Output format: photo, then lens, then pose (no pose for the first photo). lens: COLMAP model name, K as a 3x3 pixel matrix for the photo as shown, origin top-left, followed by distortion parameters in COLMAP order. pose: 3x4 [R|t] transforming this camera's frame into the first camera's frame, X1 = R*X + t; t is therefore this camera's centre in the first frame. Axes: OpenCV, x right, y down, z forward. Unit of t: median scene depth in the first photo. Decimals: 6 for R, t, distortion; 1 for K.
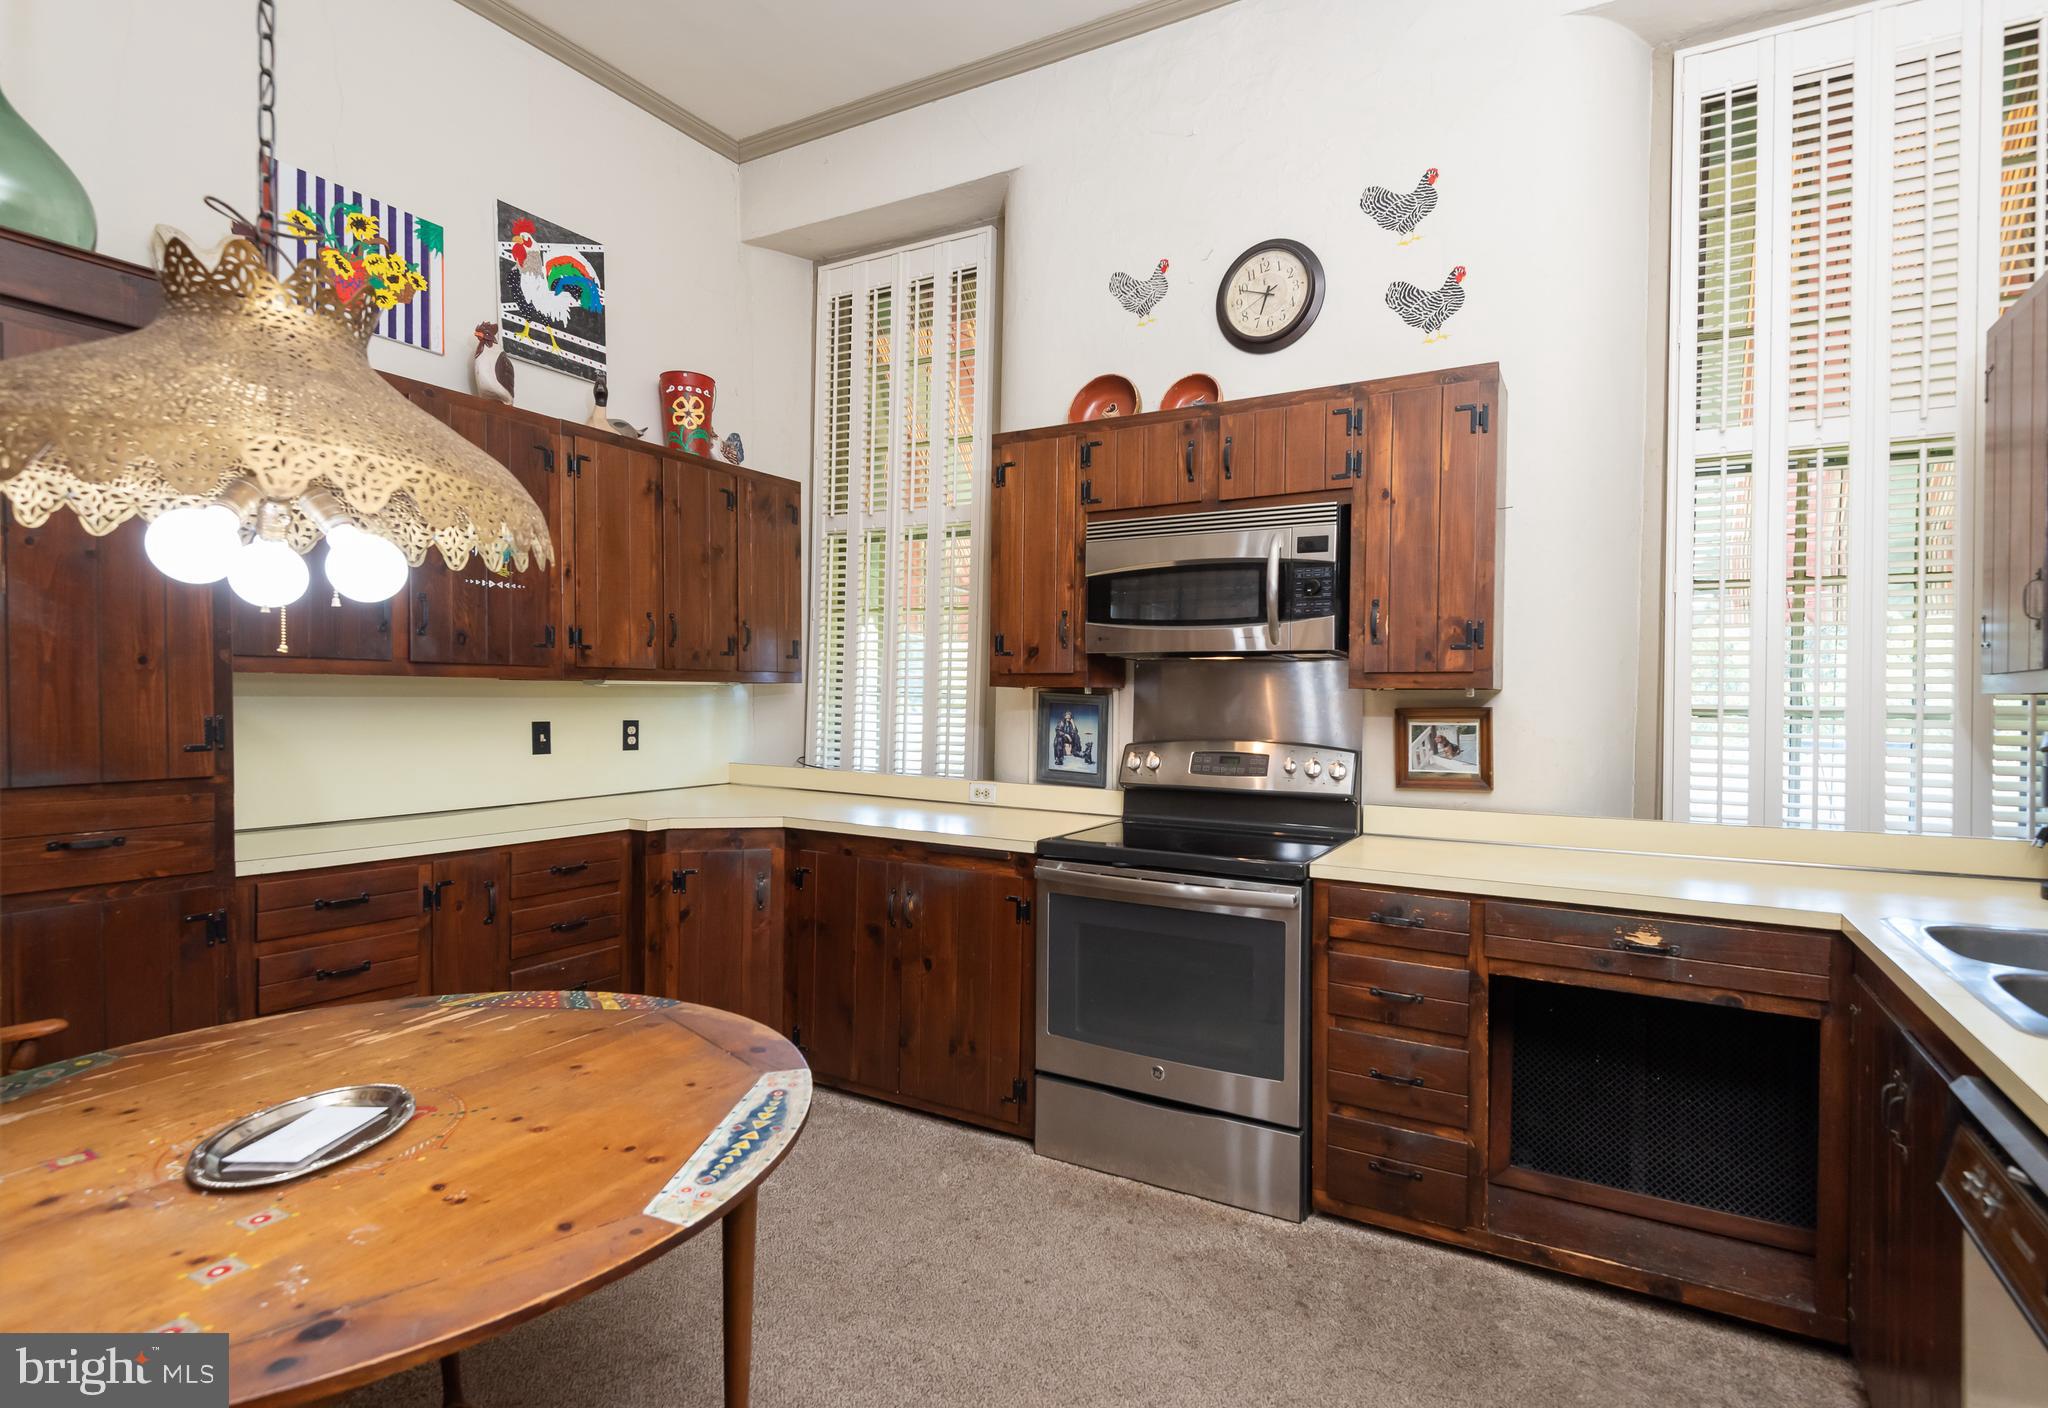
lens RADIAL K [[1002.9, 0, 1033.7], [0, 1002.9, 707.5], [0, 0, 1]] dist [0.020531, -0.001252]
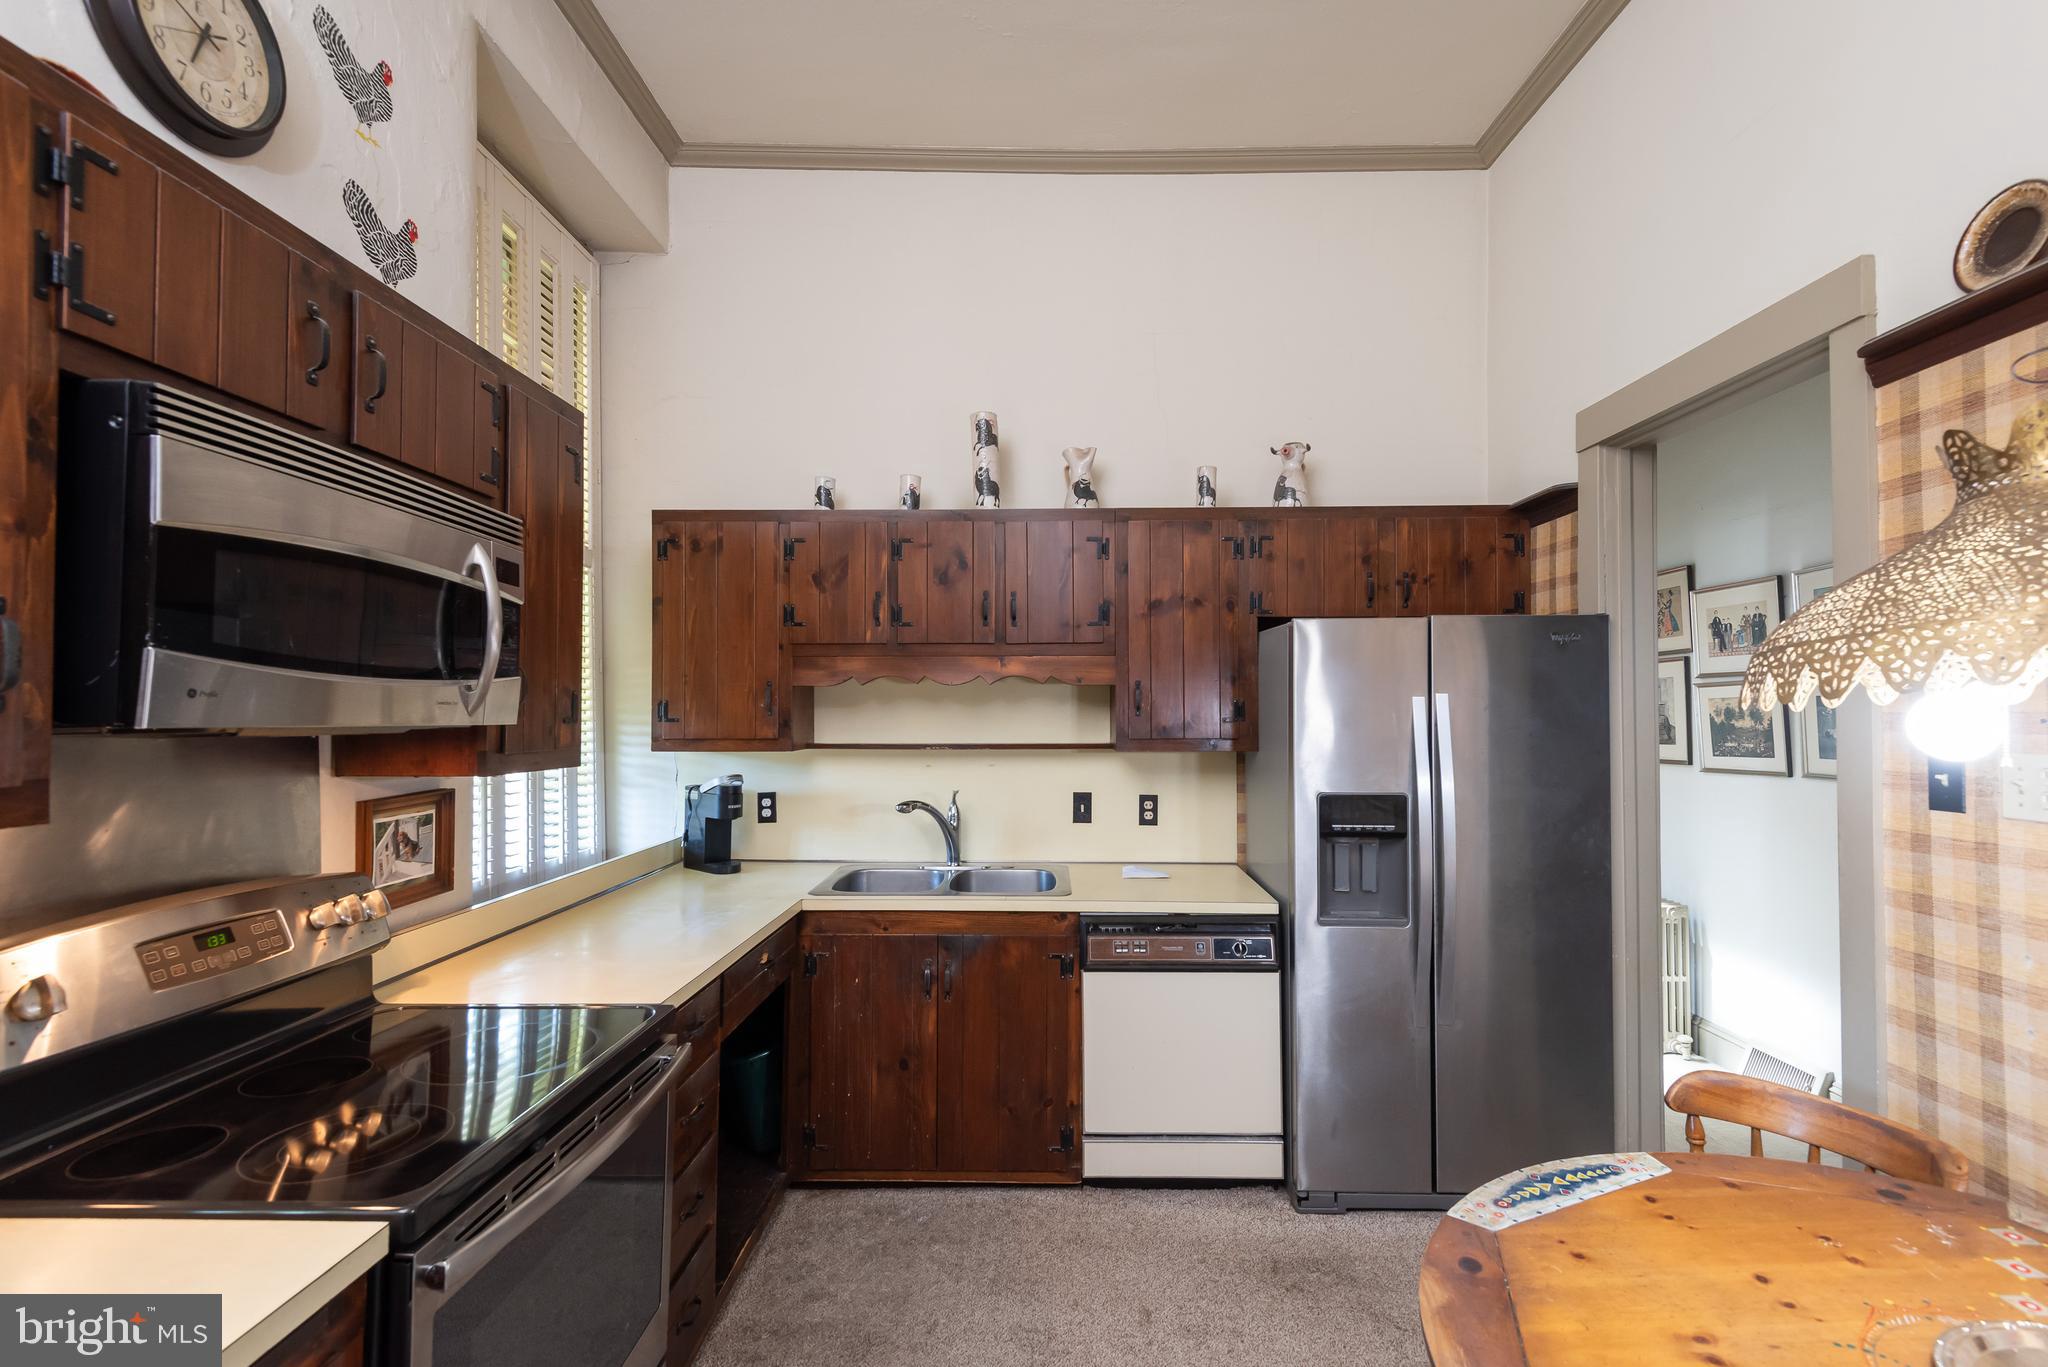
lens RADIAL K [[940.3, 0, 1028.4], [0, 940.3, 674.9], [0, 0, 1]] dist [0.024176, -0.009932]
pose [[-0.479255, 0.020587, 0.877434, -0.435050], [0.004950, 0.999772, -0.020753, -0.071496], [-0.877662, -0.005603, -0.479248, 0.928496]]
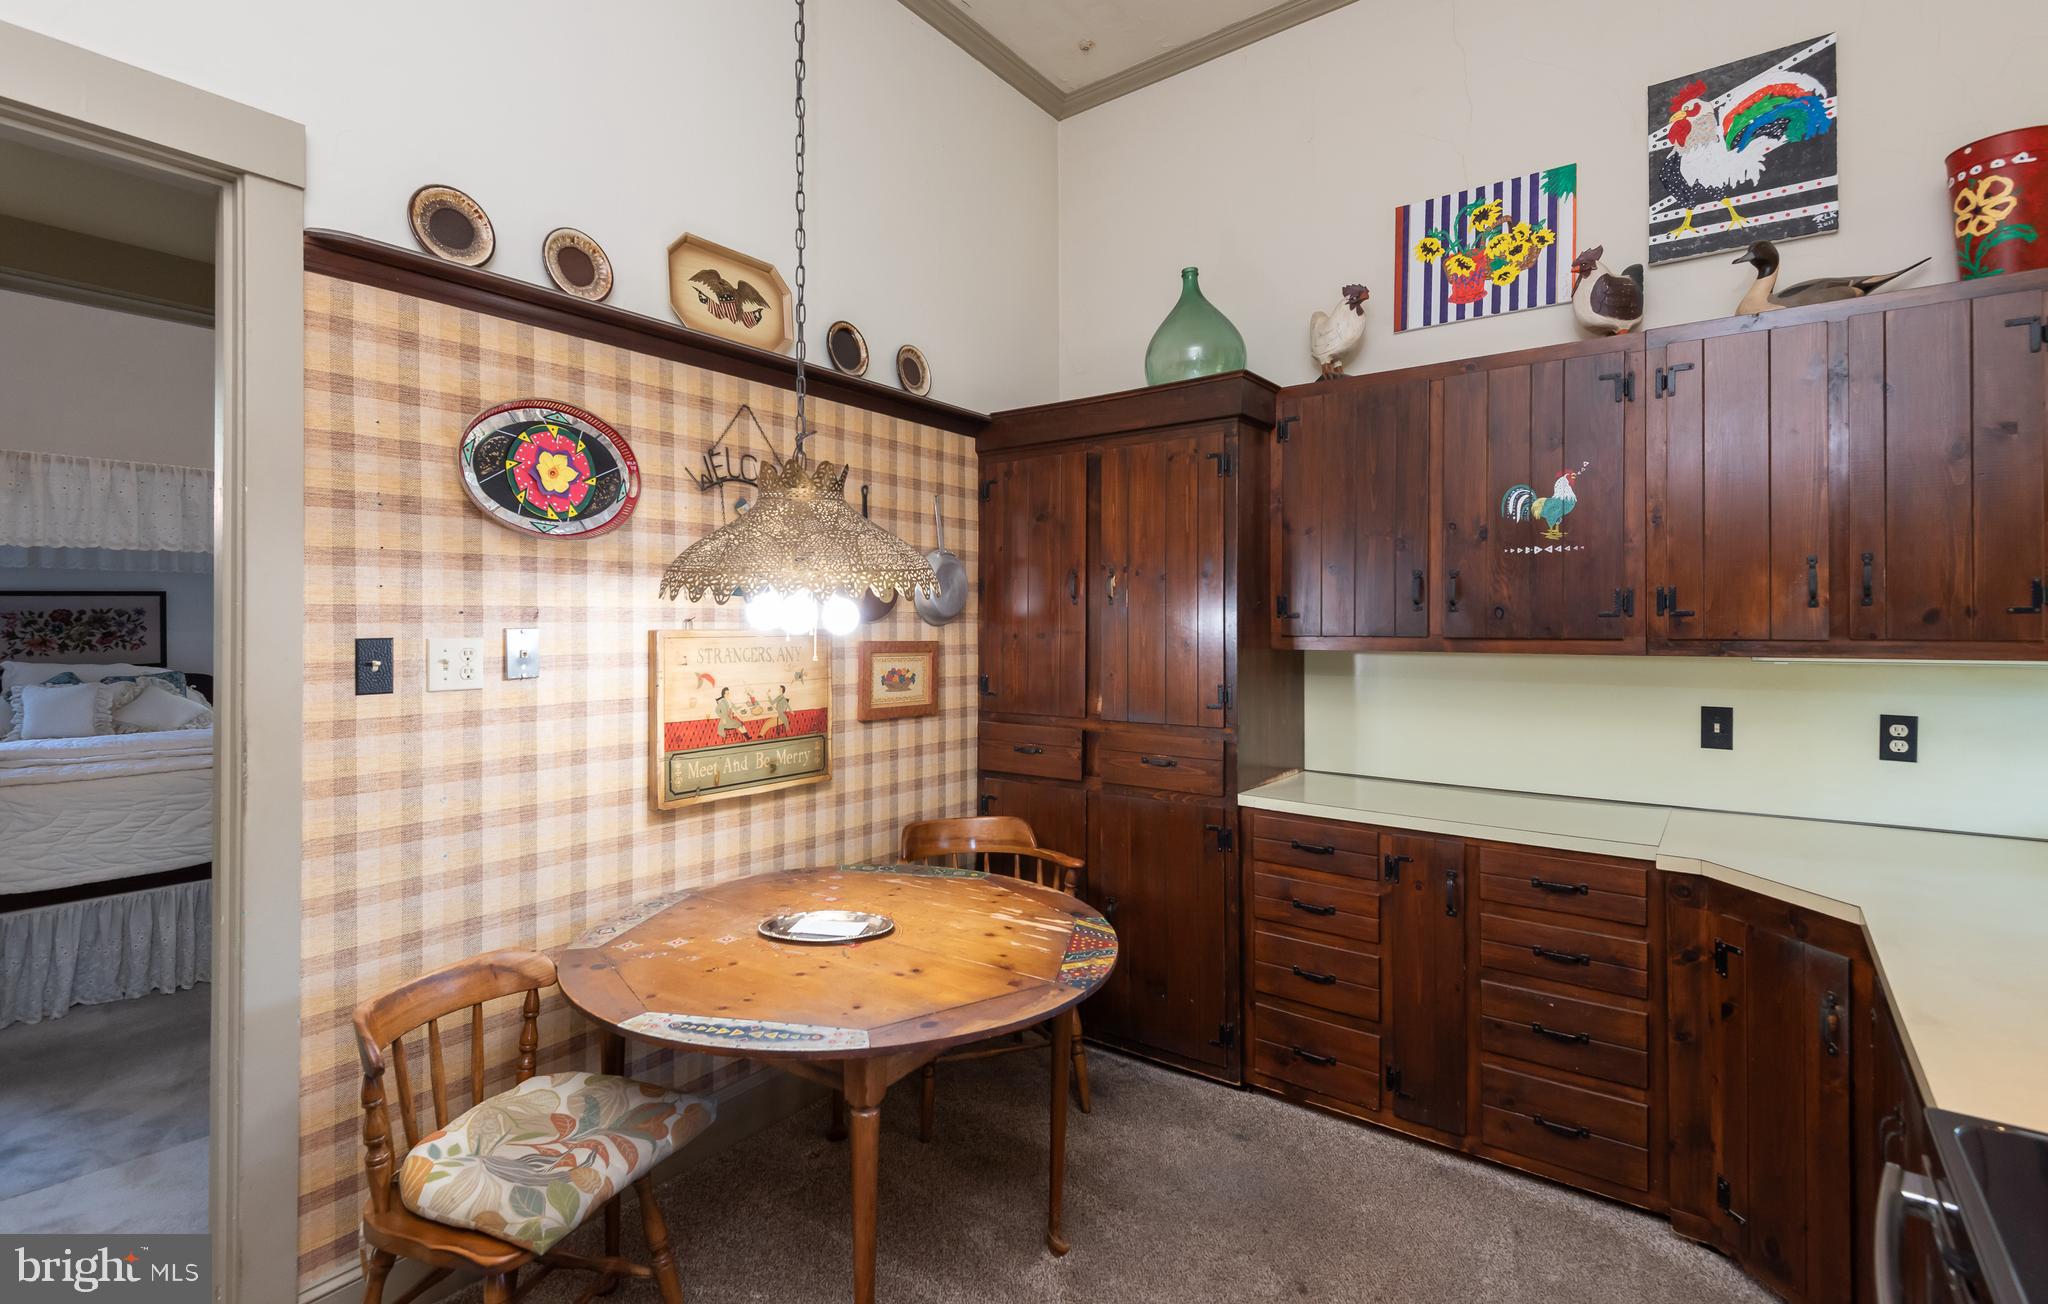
lens RADIAL K [[998.1, 0, 994.0], [0, 998.1, 617.1], [0, 0, 1]] dist [0.021524, -0.002891]
pose [[-0.129278, -0.009456, -0.991563, 0.433317], [-0.013740, 0.999876, -0.007744, -0.050255], [0.991513, 0.012623, -0.129391, 0.658831]]
